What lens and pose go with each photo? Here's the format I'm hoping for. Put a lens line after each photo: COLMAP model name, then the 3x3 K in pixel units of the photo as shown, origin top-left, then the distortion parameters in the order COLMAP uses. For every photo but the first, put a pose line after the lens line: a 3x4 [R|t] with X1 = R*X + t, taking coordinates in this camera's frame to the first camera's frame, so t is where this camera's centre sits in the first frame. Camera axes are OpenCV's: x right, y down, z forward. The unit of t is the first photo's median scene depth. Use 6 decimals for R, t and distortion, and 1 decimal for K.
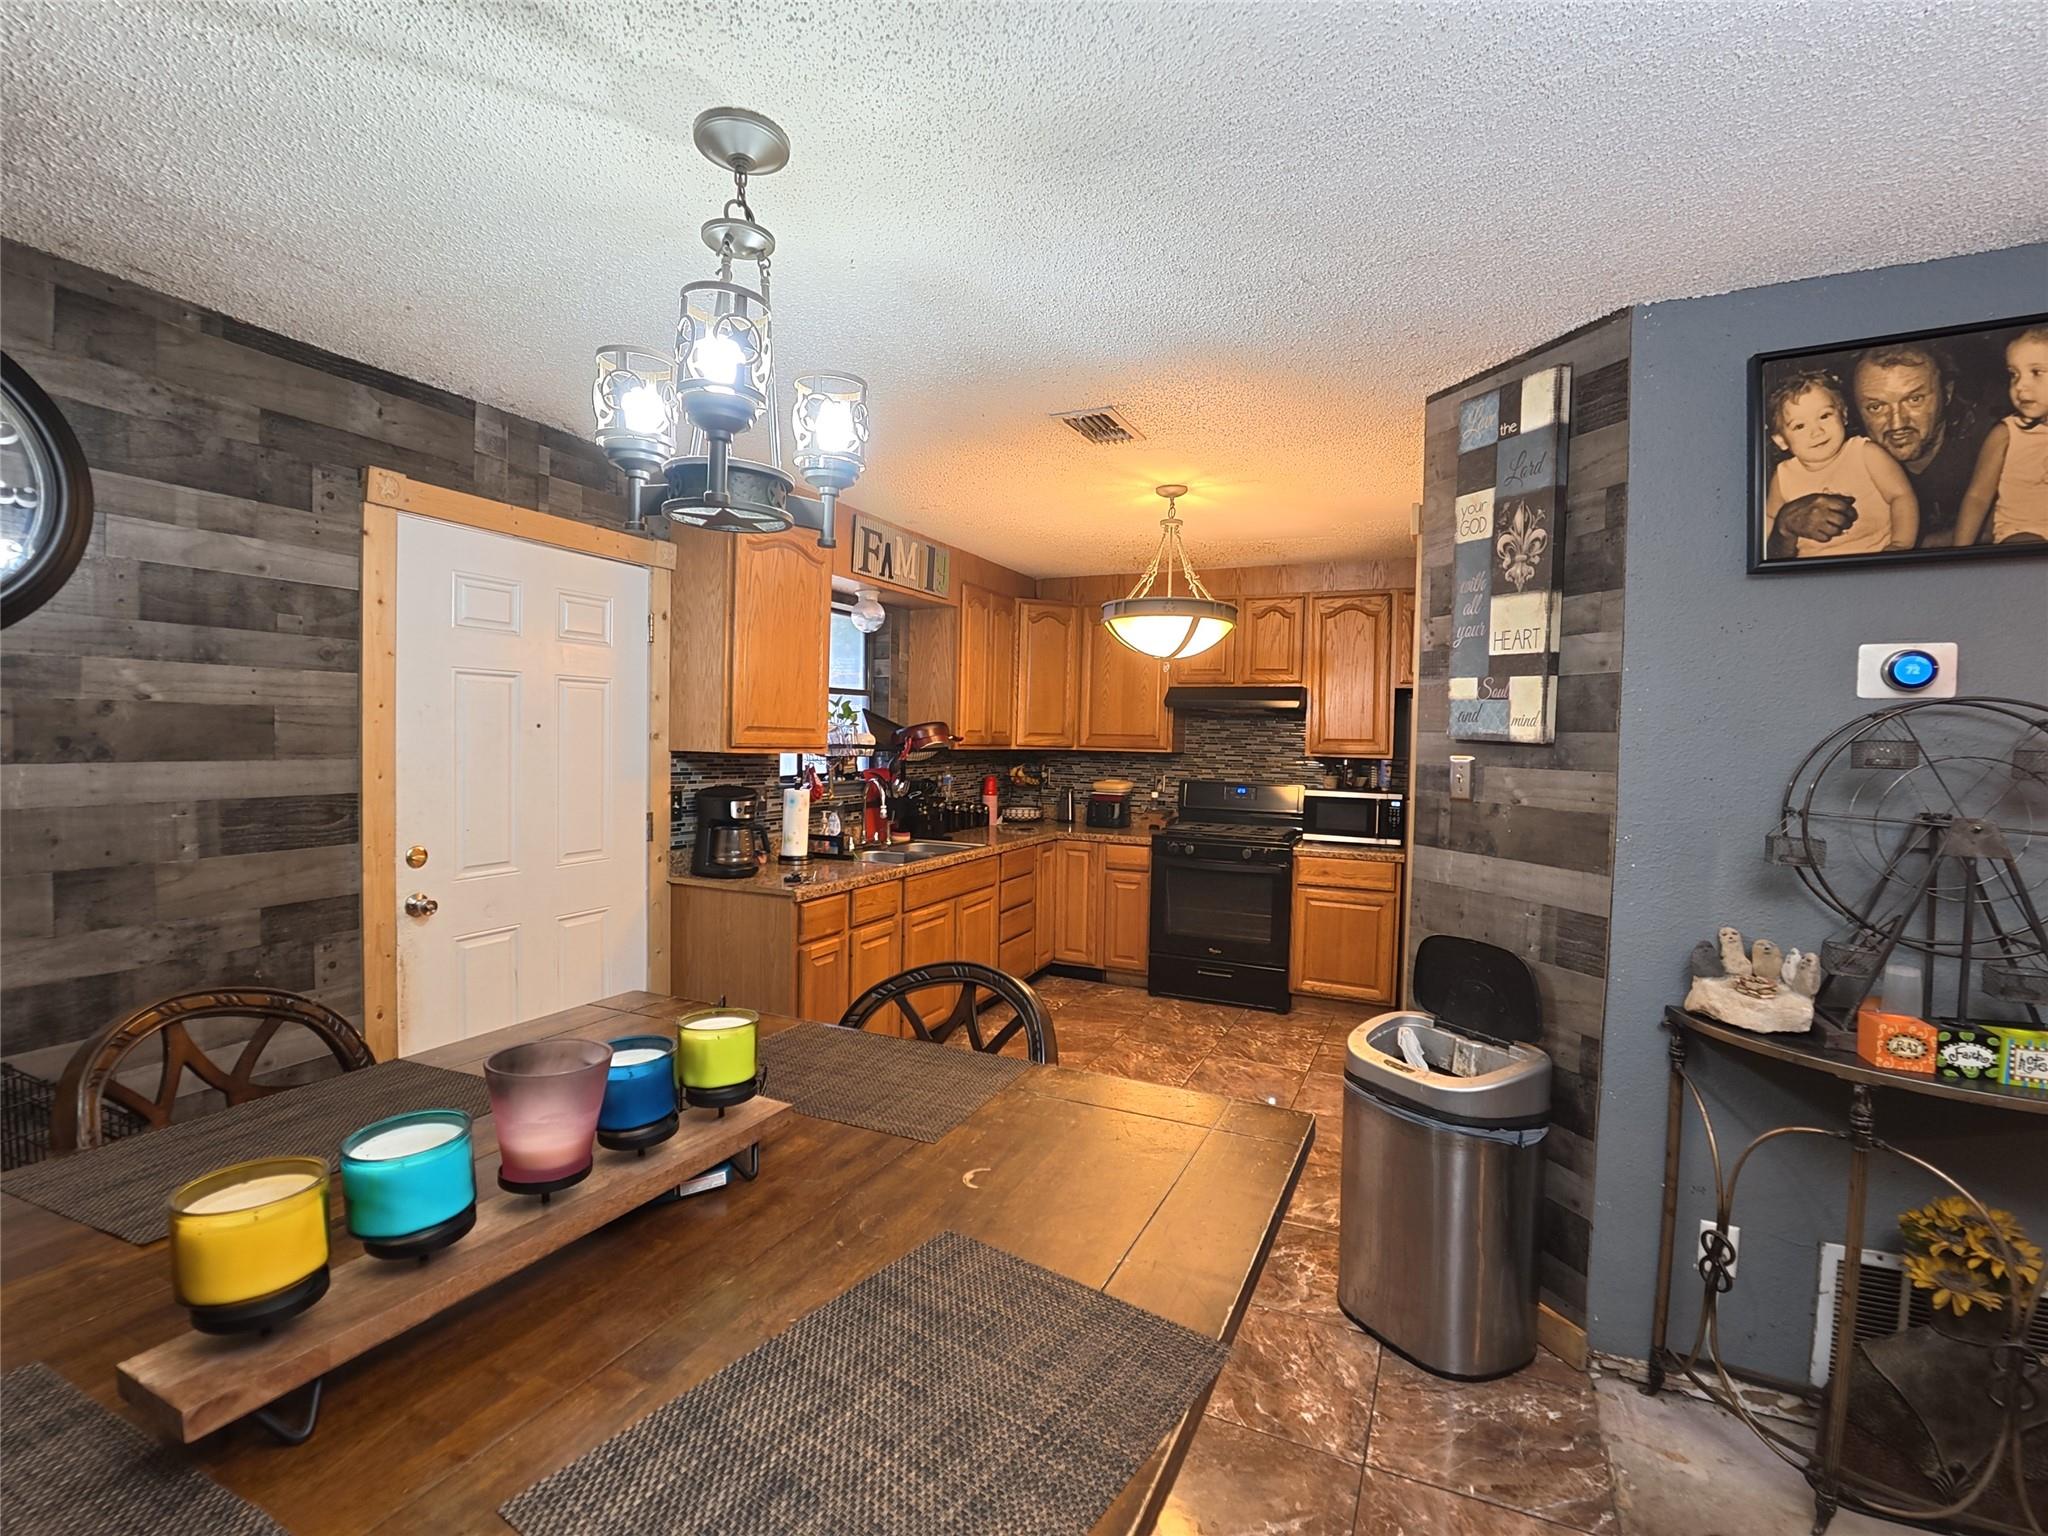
lens RADIAL K [[907.2, 0, 1024.3], [0, 907.2, 759.3], [0, 0, 1]] dist [-0.001382, -0.000861]
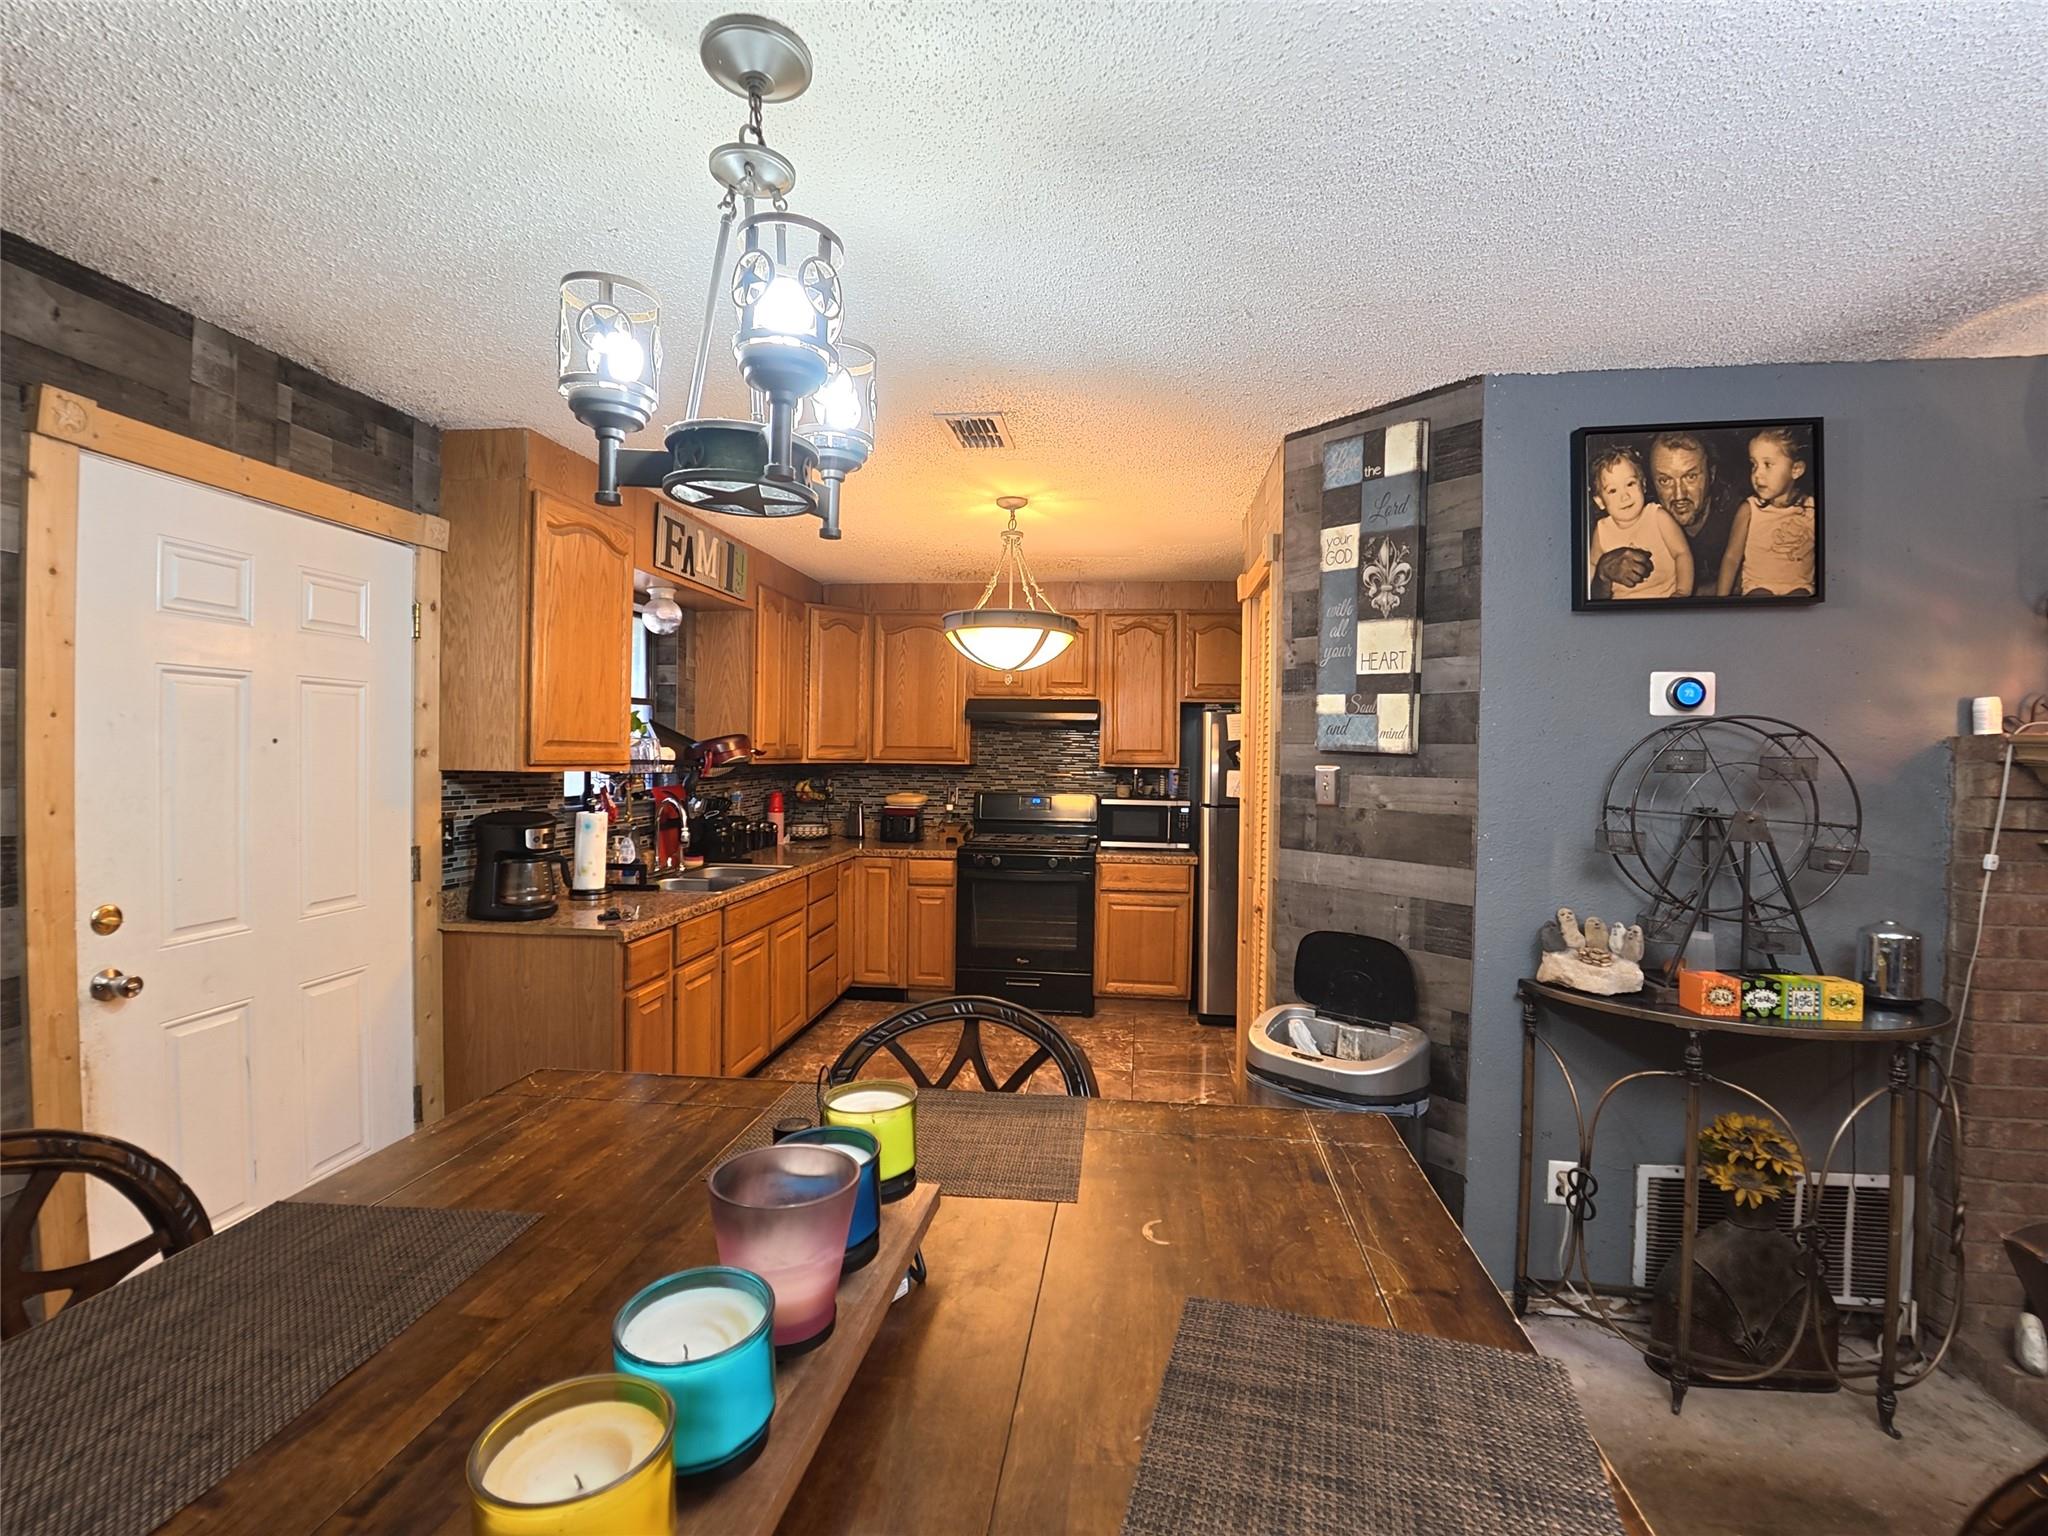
lens RADIAL K [[912.8, 0, 1020.8], [0, 912.8, 758.5], [0, 0, 1]] dist [-0.001303, 0.000089]
pose [[0.950520, -0.009648, 0.310514, -0.199143], [0.013608, 0.999851, -0.010589, -0.005311], [-0.310365, 0.014291, 0.950510, 0.064612]]
